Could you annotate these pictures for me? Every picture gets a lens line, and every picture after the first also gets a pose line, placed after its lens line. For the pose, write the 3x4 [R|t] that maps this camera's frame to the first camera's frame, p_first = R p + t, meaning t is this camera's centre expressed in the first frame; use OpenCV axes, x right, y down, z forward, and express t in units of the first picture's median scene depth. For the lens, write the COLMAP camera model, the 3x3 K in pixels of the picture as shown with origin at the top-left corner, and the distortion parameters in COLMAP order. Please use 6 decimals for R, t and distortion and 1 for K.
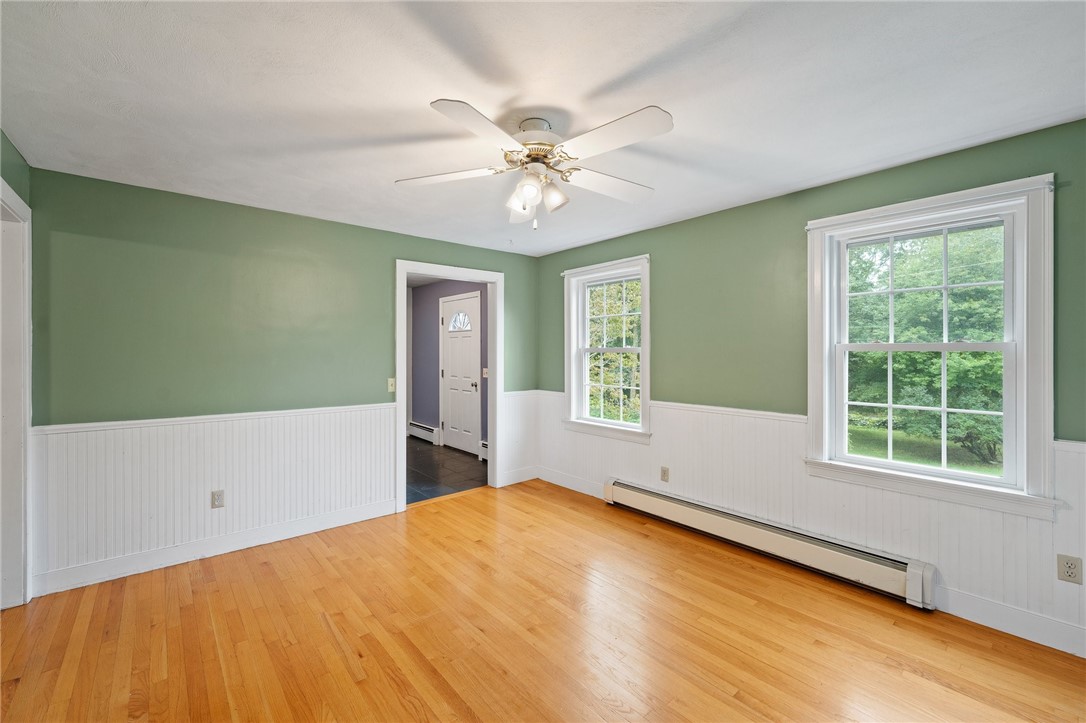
lens RADIAL K [[442.9, 0, 543.1], [0, 442.9, 355.1], [0, 0, 1]] dist [0.003111, -0.000207]
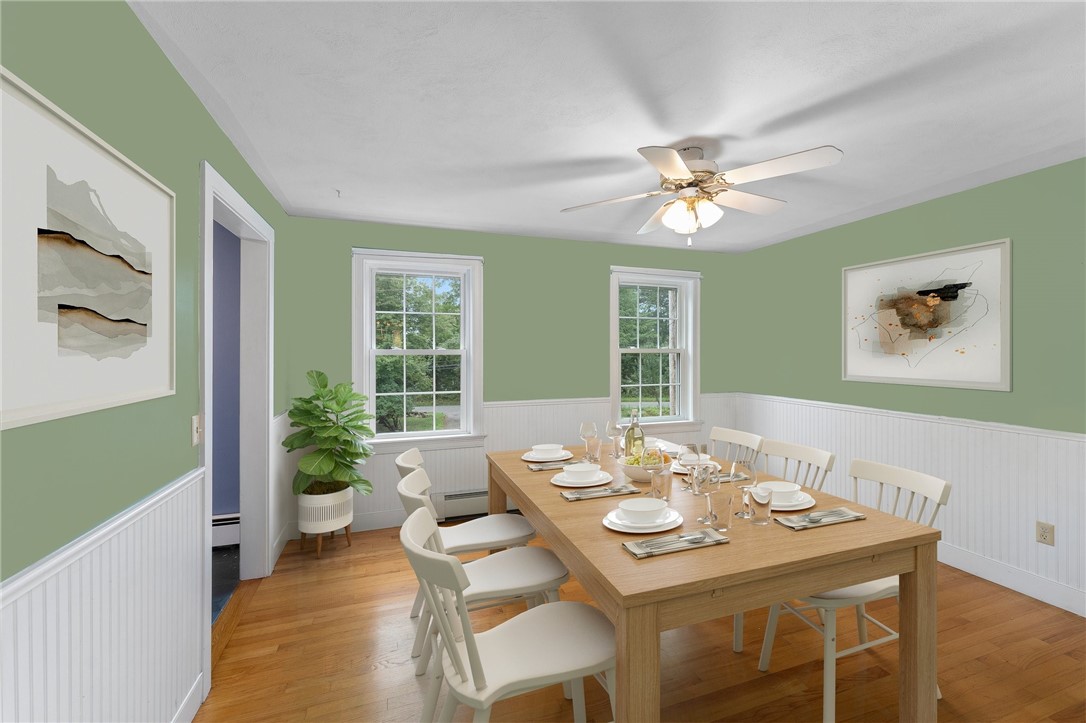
lens RADIAL K [[442.9, 0, 545.1], [0, 442.9, 355.9], [0, 0, 1]] dist [0.003111, -0.000207]
pose [[0.364197, -0.011329, 0.931253, -0.624070], [0.004284, 0.999936, 0.010490, -0.011963], [-0.931312, 0.000169, 0.364222, 0.488251]]
